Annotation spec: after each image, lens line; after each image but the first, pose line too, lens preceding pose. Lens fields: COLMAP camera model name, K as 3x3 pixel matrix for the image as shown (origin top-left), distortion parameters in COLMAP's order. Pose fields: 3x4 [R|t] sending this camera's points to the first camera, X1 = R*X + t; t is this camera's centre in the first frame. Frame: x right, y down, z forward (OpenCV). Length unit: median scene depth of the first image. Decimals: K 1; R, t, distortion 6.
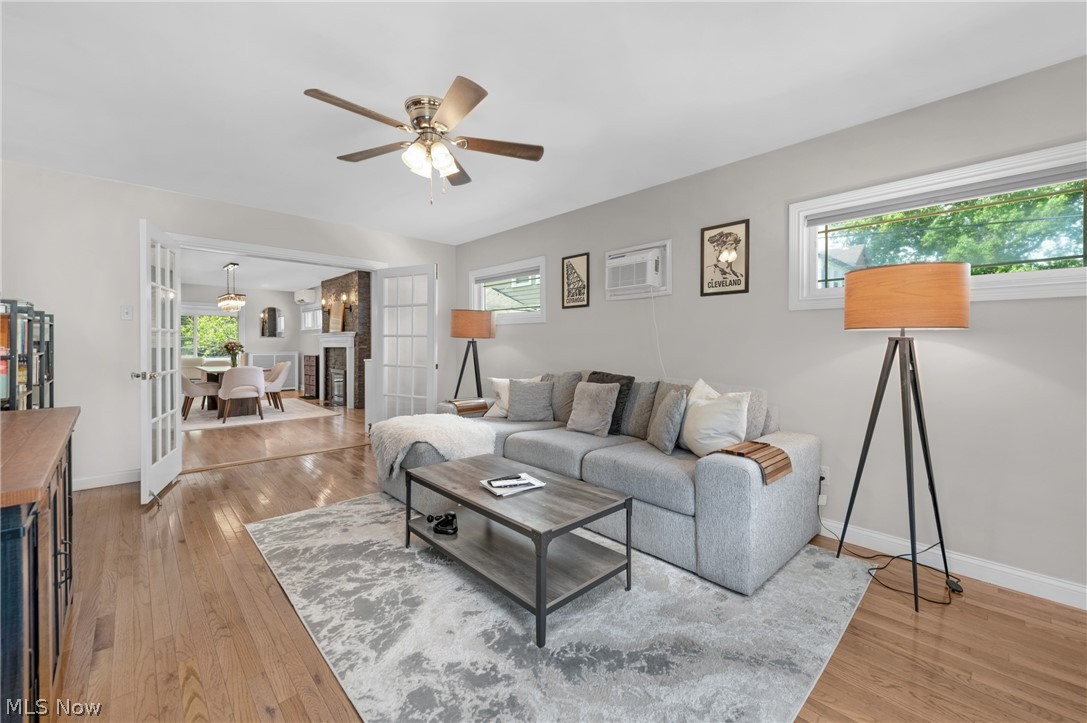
lens RADIAL K [[433.1, 0, 541.9], [0, 433.1, 352.9], [0, 0, 1]] dist [0.005413, -0.000571]
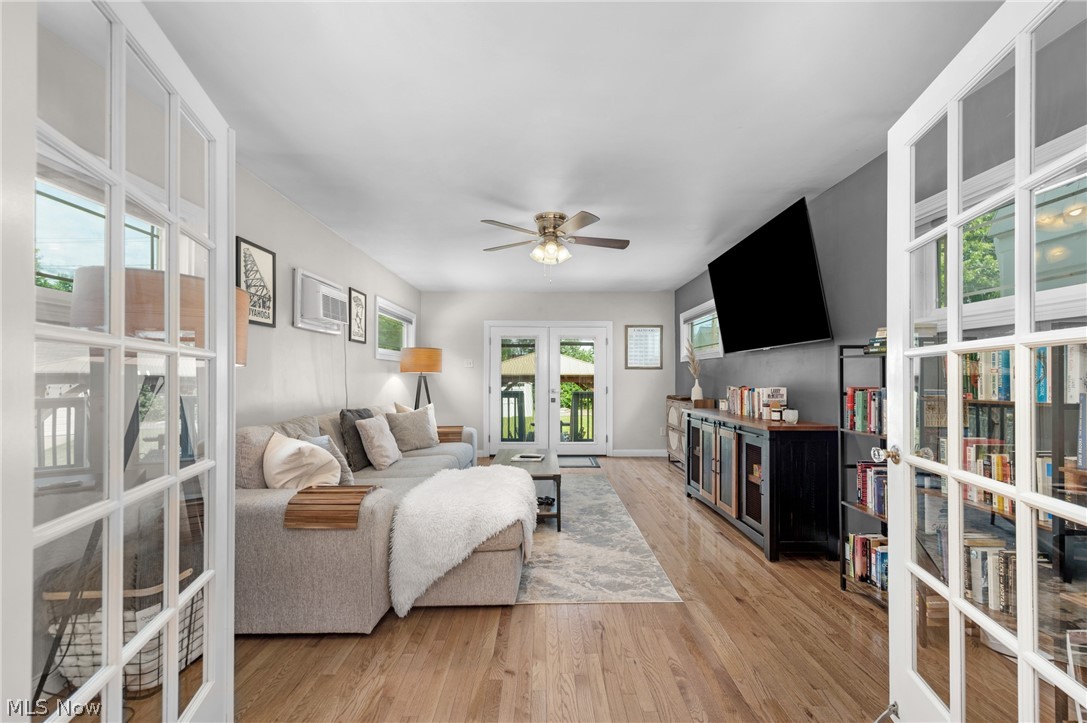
lens RADIAL K [[433.1, 0, 544.0], [0, 433.1, 370.1], [0, 0, 1]] dist [0.005413, -0.000571]
pose [[-0.734327, 0.000670, 0.678796, -1.050271], [0.001778, 0.999998, 0.000937, -0.050852], [-0.678794, 0.001895, -0.734326, 1.782529]]
